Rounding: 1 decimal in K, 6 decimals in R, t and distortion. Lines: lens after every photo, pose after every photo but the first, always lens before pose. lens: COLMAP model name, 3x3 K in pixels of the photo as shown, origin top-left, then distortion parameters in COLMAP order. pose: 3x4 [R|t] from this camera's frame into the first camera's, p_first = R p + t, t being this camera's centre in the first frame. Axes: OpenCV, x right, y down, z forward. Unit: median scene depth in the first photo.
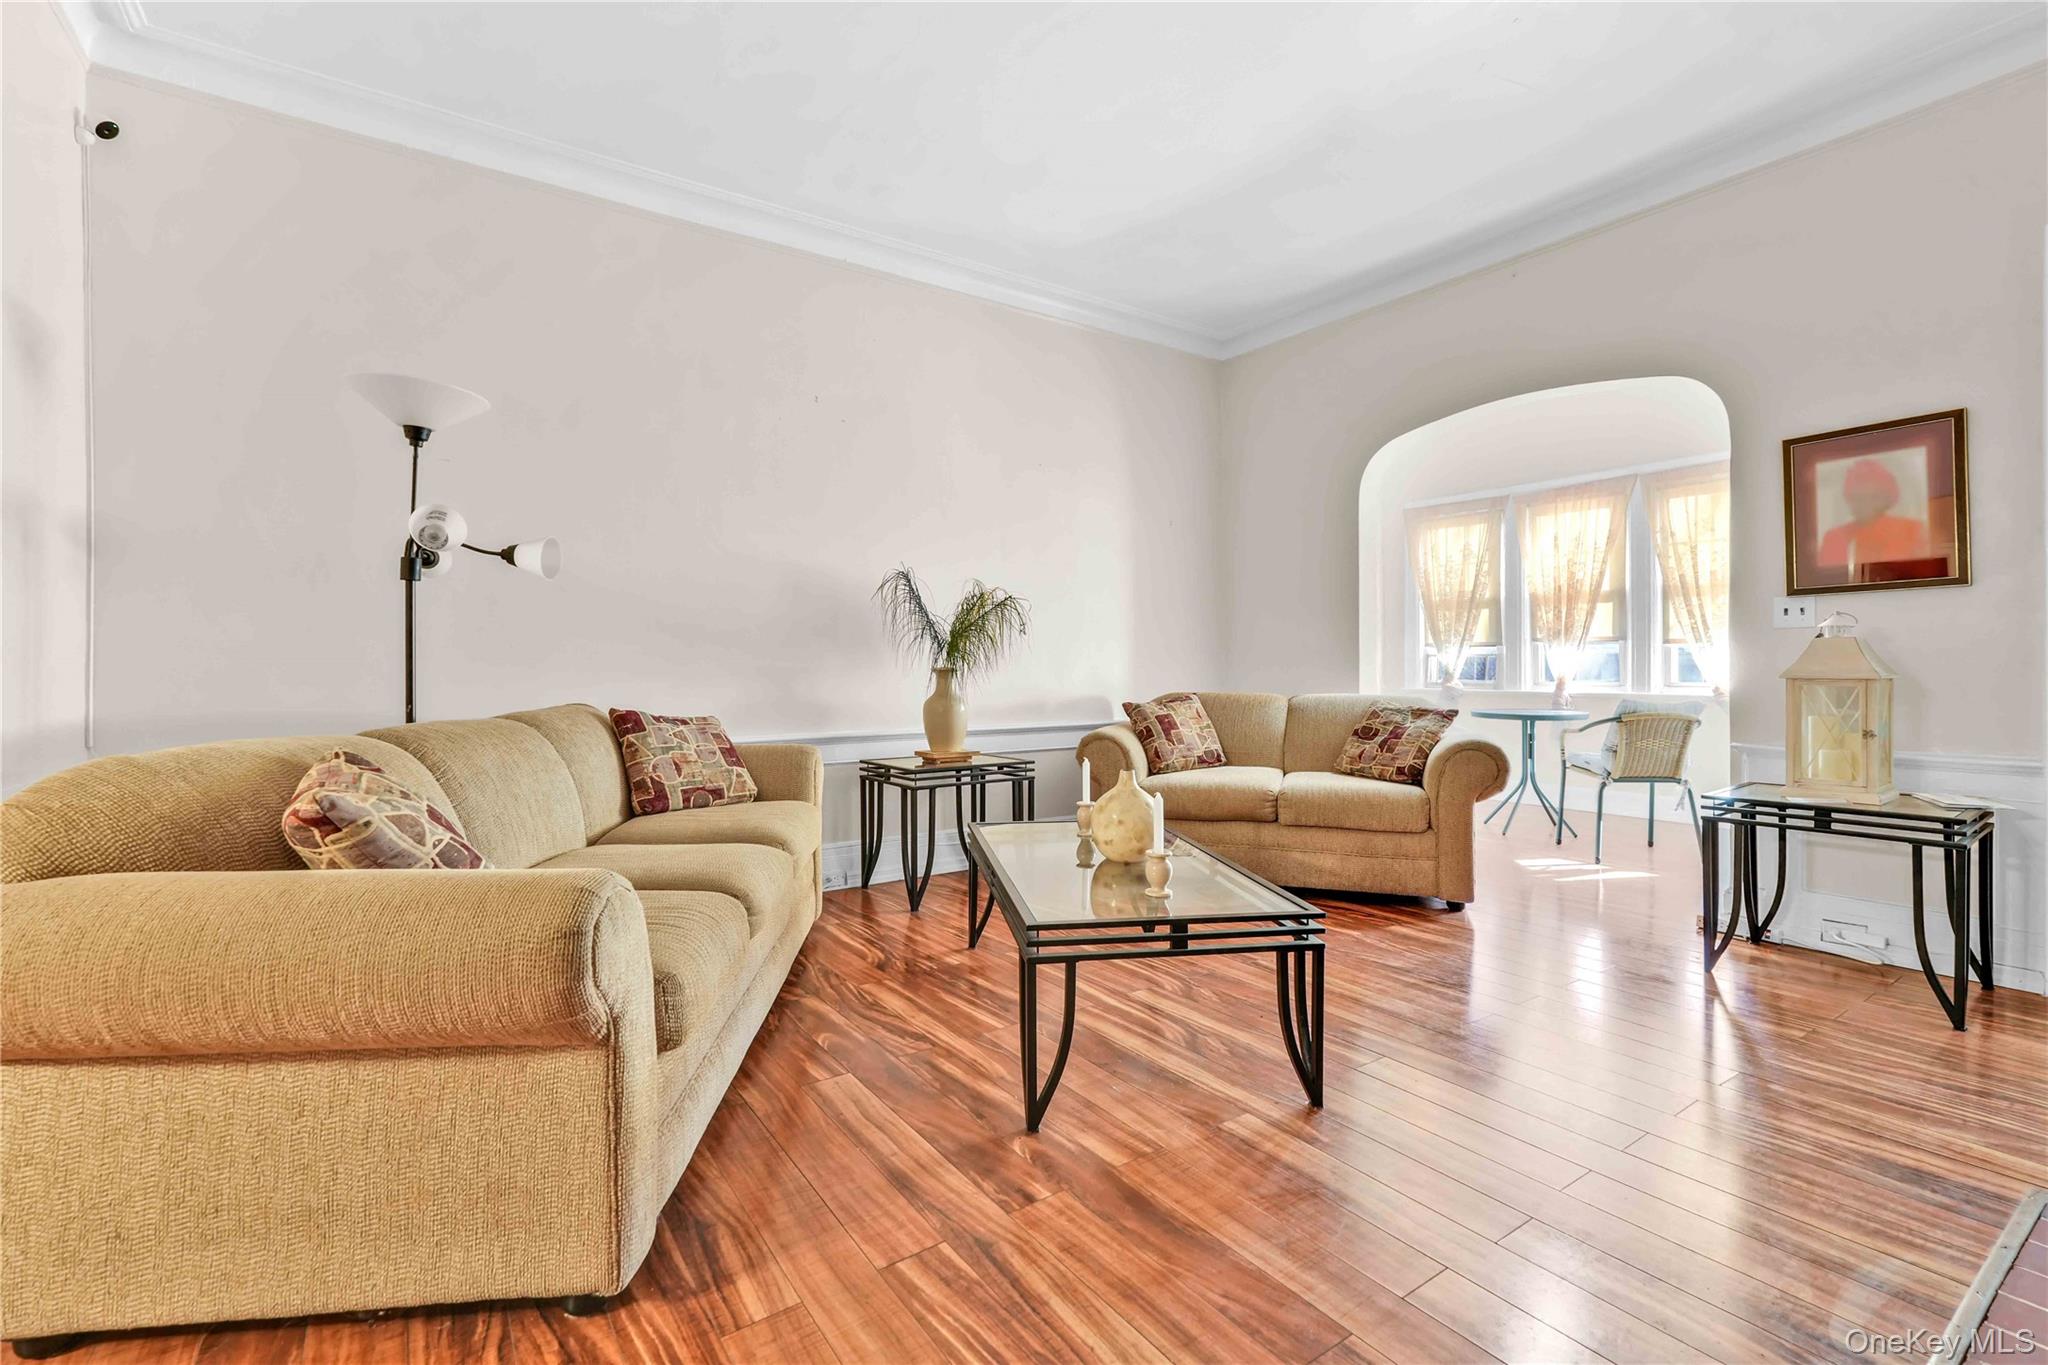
lens RADIAL K [[925.3, 0, 1012.2], [0, 925.3, 665.9], [0, 0, 1]] dist [0.000442, 0.000074]
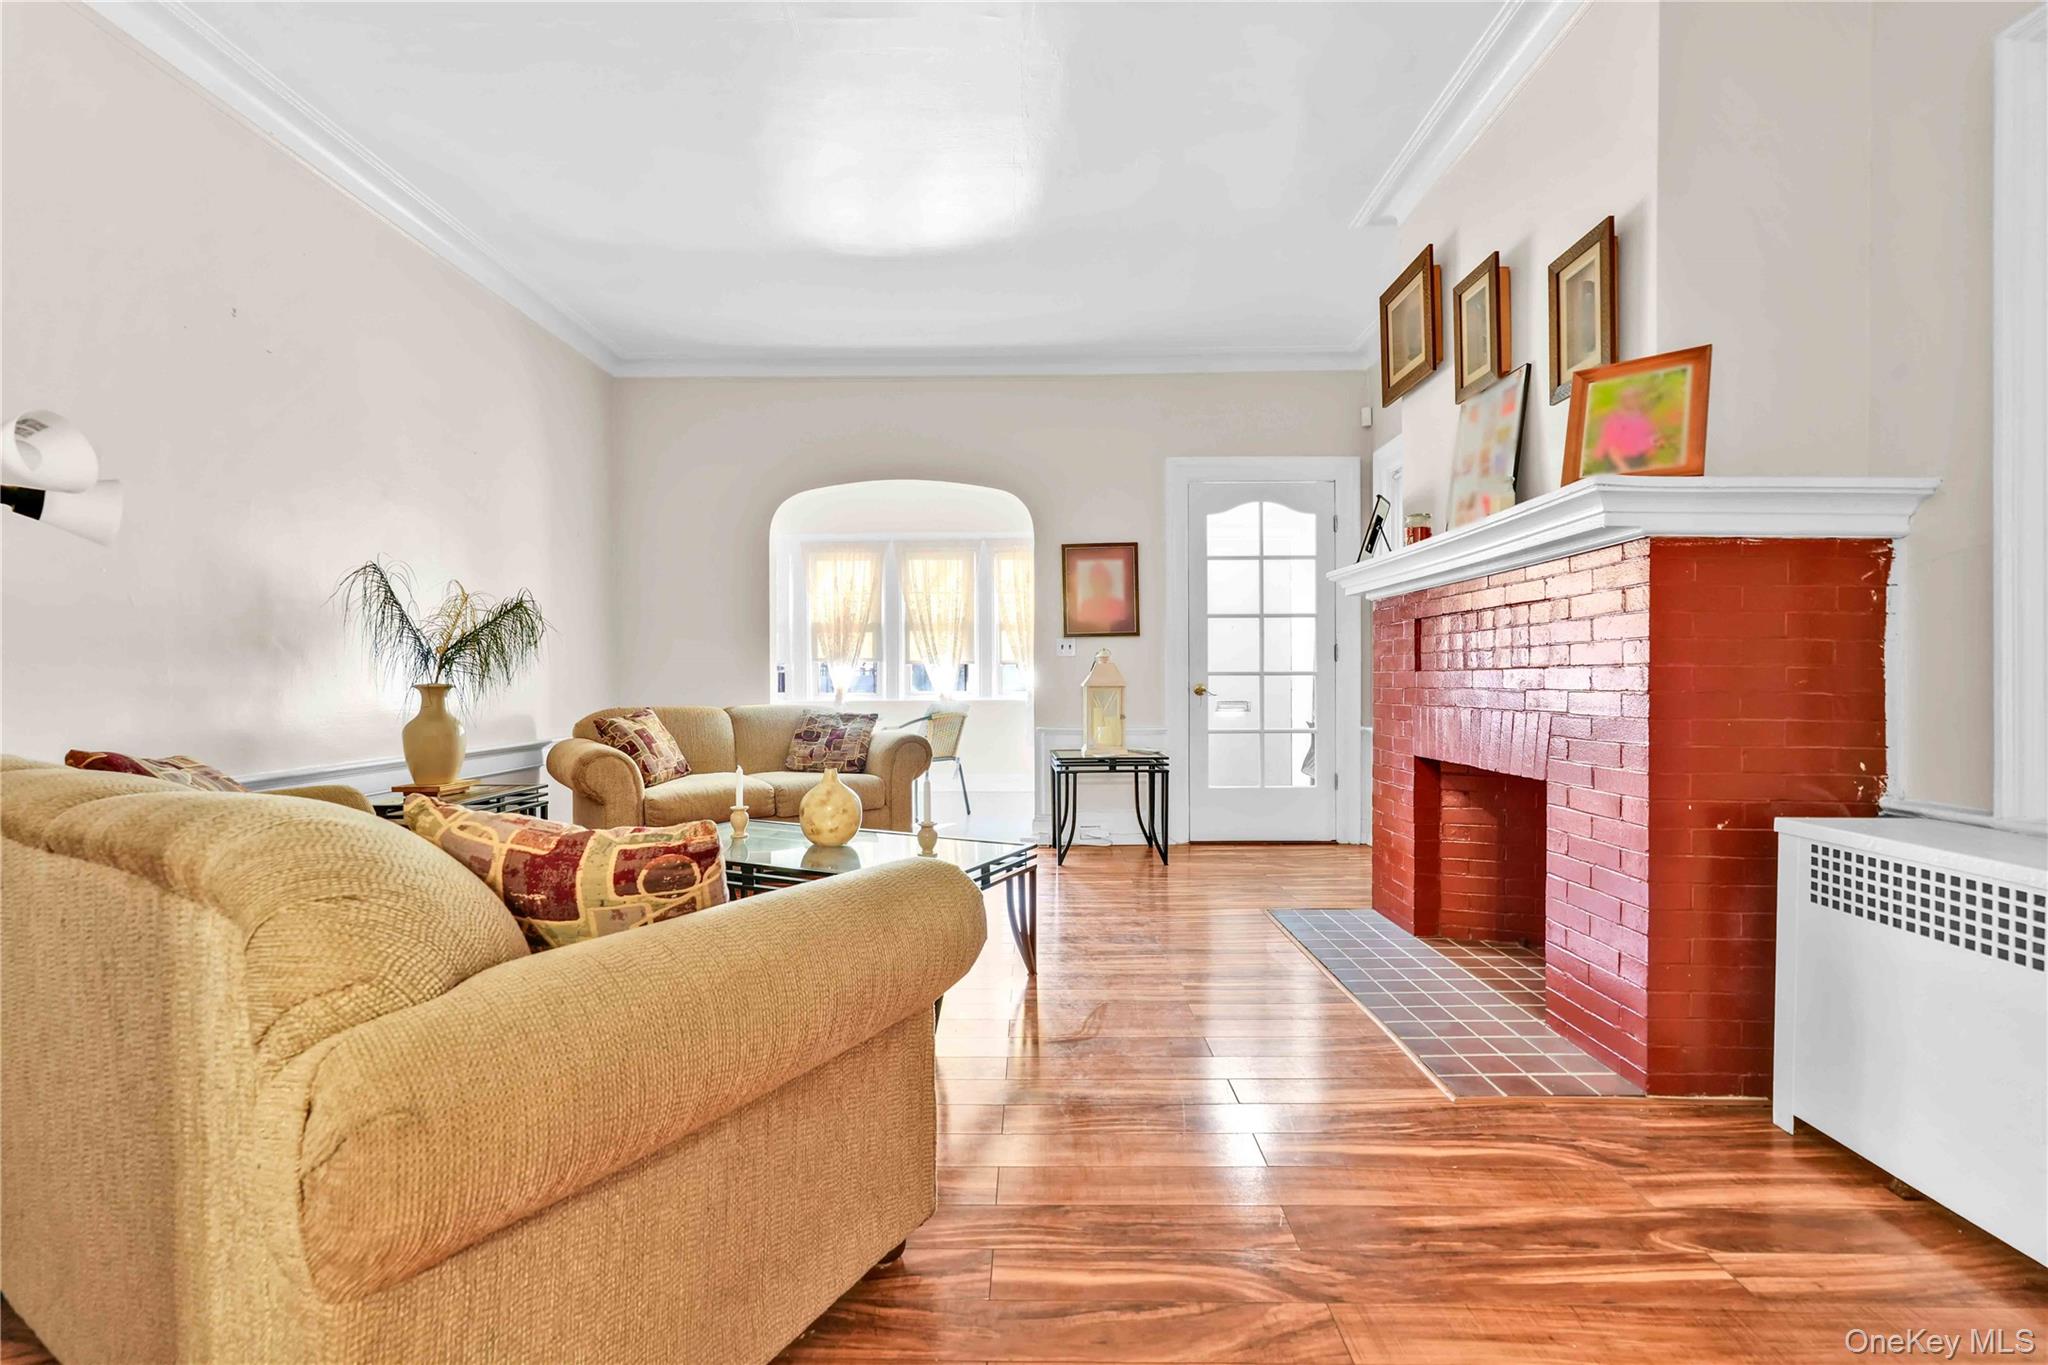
lens RADIAL K [[934.1, 0, 1024.0], [0, 934.1, 682.5], [0, 0, 1]] dist [-0.001097, -0.000153]
pose [[0.564401, -0.004754, 0.825487, -0.440961], [0.003763, 0.999988, 0.003186, 0.000041], [-0.825492, 0.001308, 0.564412, 0.077790]]
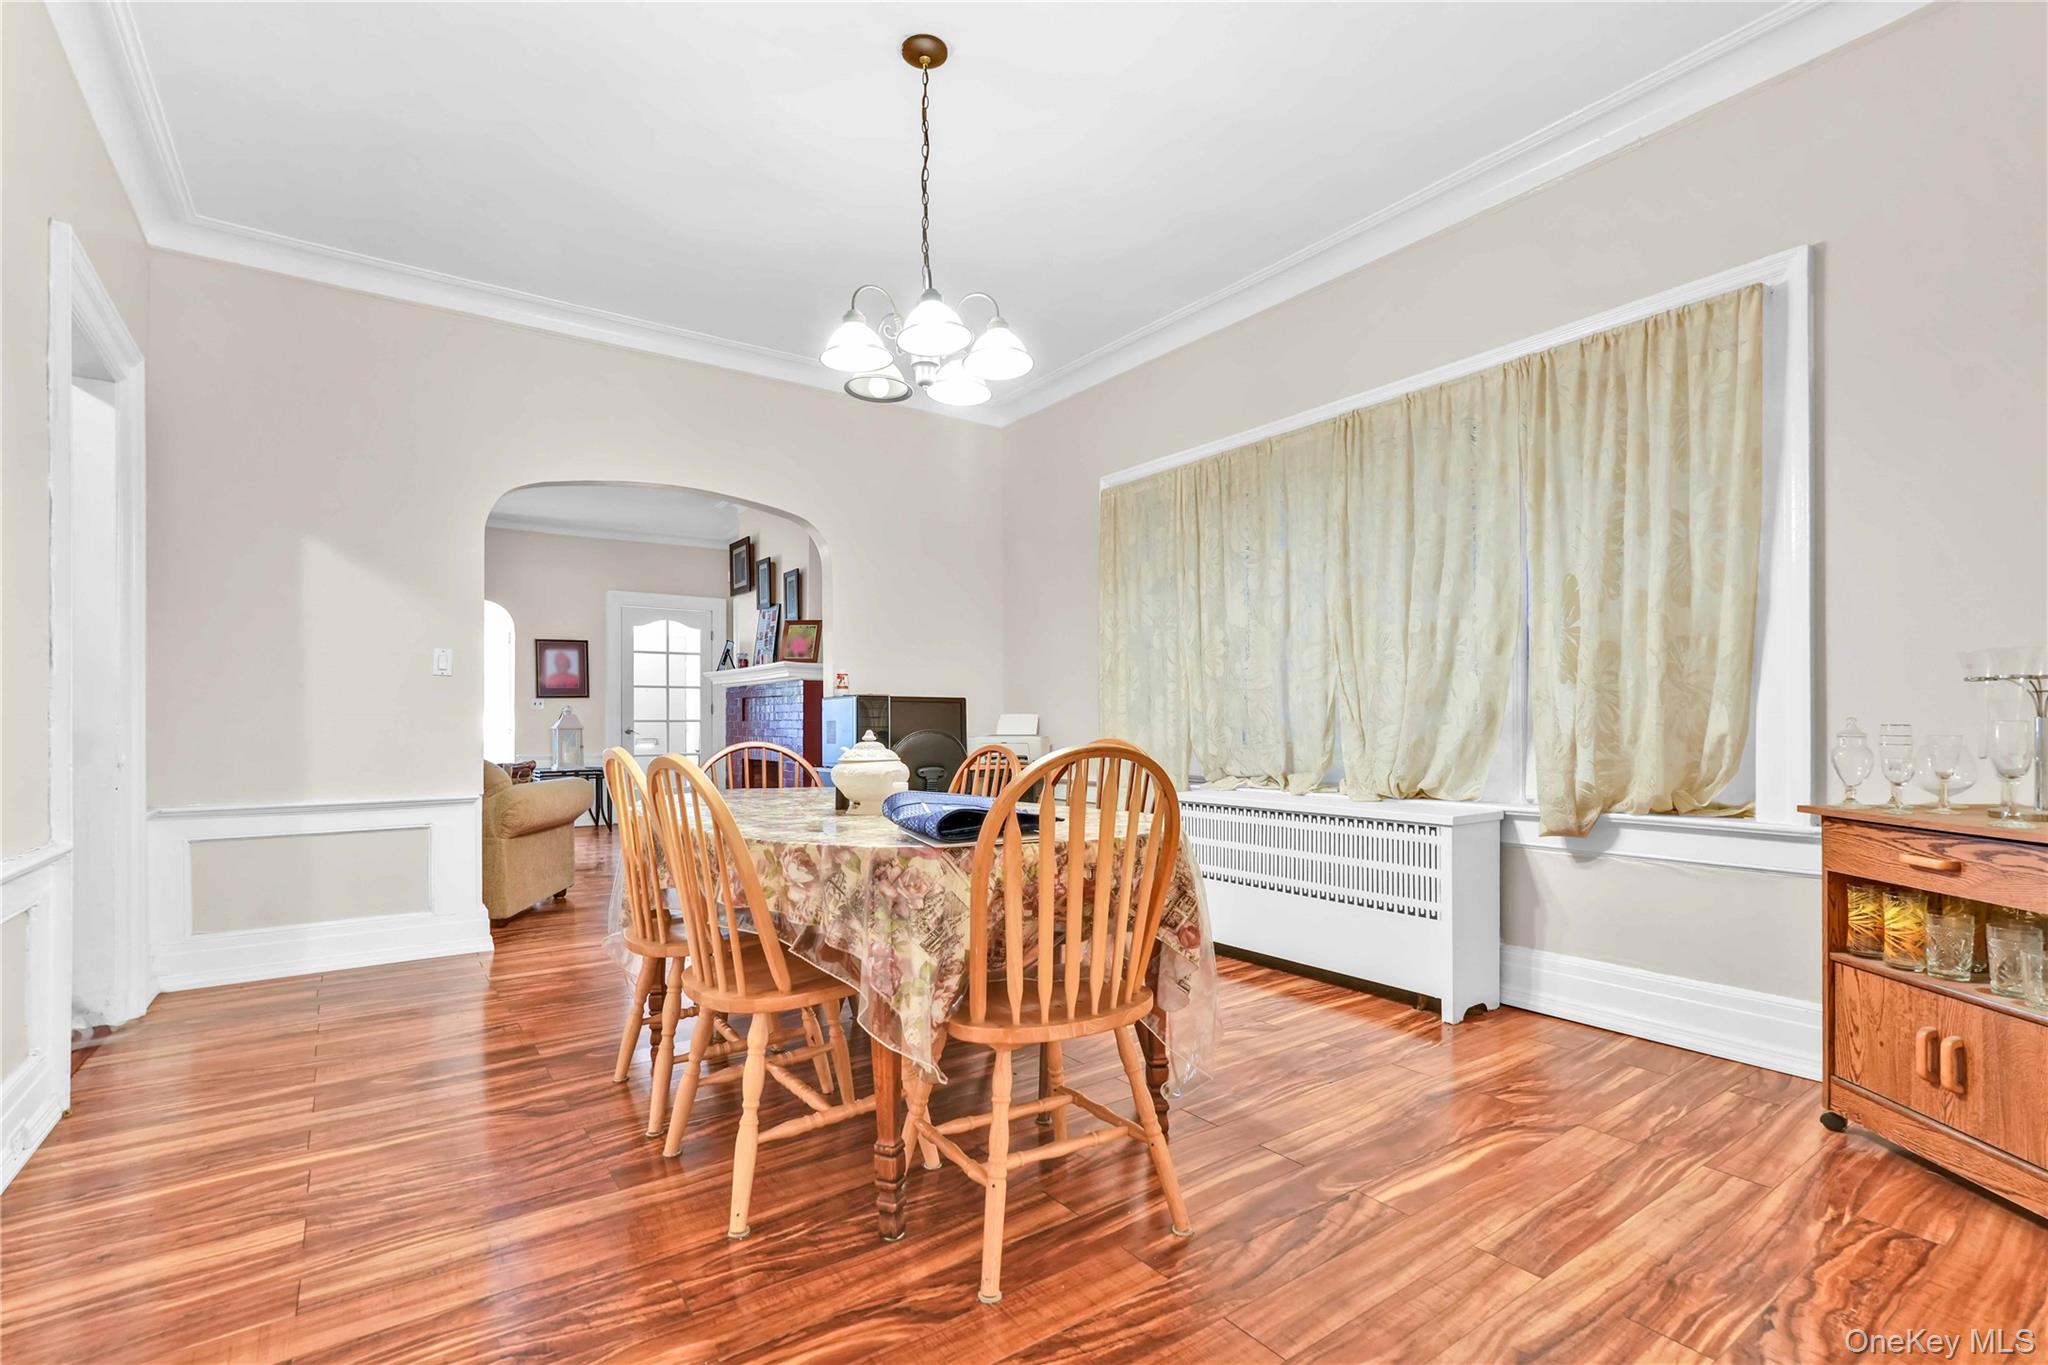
lens RADIAL K [[934.5, 0, 1026.1], [0, 934.5, 720.2], [0, 0, 1]] dist [0.088003, -0.000028]
pose [[-0.028095, 0.002309, 0.999603, -1.433451], [0.003300, 0.999992, -0.002218, -0.001312], [-0.999600, 0.003236, -0.028102, -0.243215]]
